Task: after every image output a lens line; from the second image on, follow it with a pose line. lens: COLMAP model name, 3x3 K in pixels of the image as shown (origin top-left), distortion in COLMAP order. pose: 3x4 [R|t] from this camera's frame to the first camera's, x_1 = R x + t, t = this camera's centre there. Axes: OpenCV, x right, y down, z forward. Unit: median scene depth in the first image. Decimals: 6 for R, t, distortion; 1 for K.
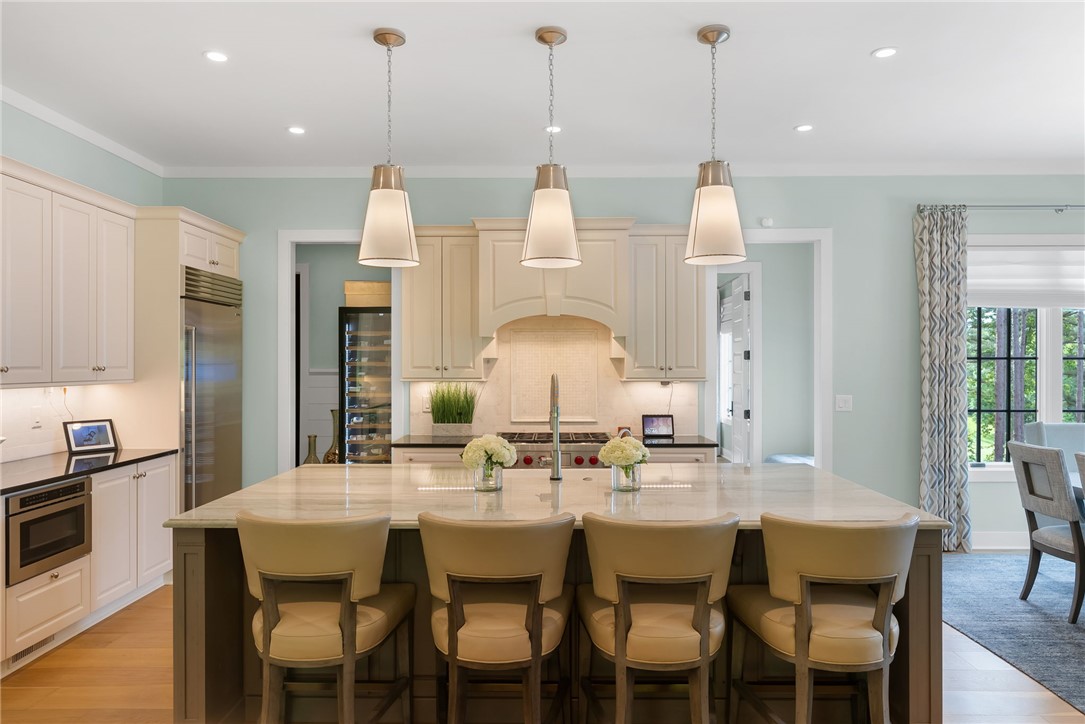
lens RADIAL K [[701.2, 0, 540.3], [0, 701.2, 374.8], [0, 0, 1]] dist [-0.001005, -0.001227]
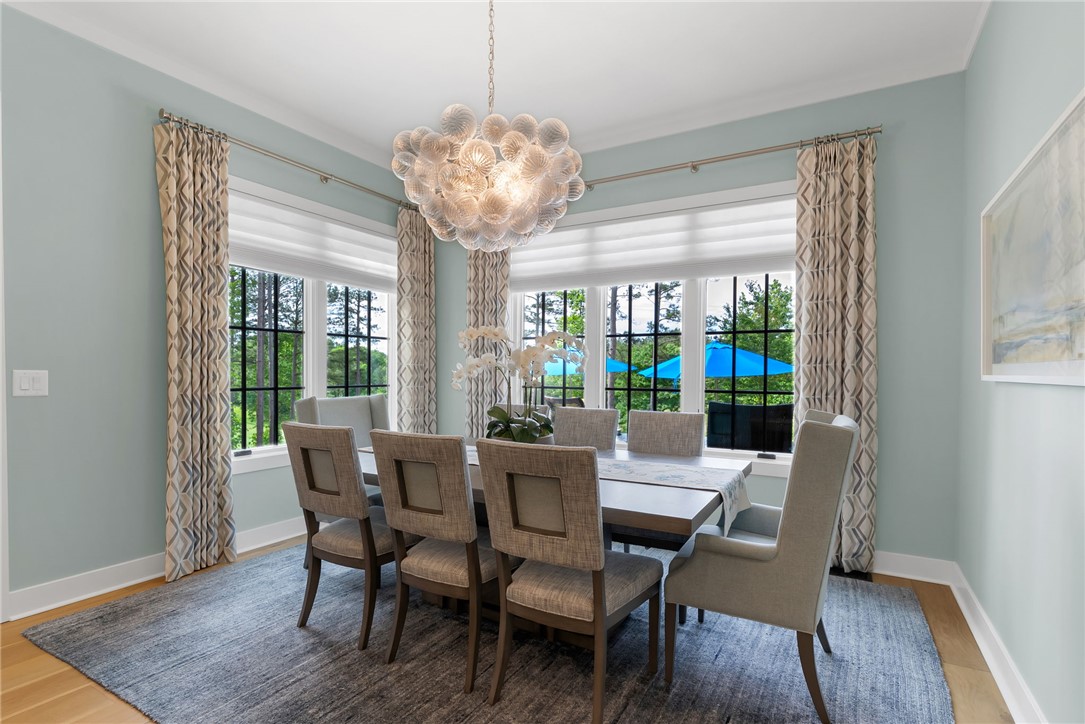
lens RADIAL K [[501.6, 0, 539.7], [0, 501.6, 370.1], [0, 0, 1]] dist [-0.003853, -0.000294]
pose [[0.461595, -0.000923, 0.887090, 0.258771], [0.009173, 0.999951, -0.003732, 0.035279], [-0.887043, 0.009860, 0.461581, 0.410786]]
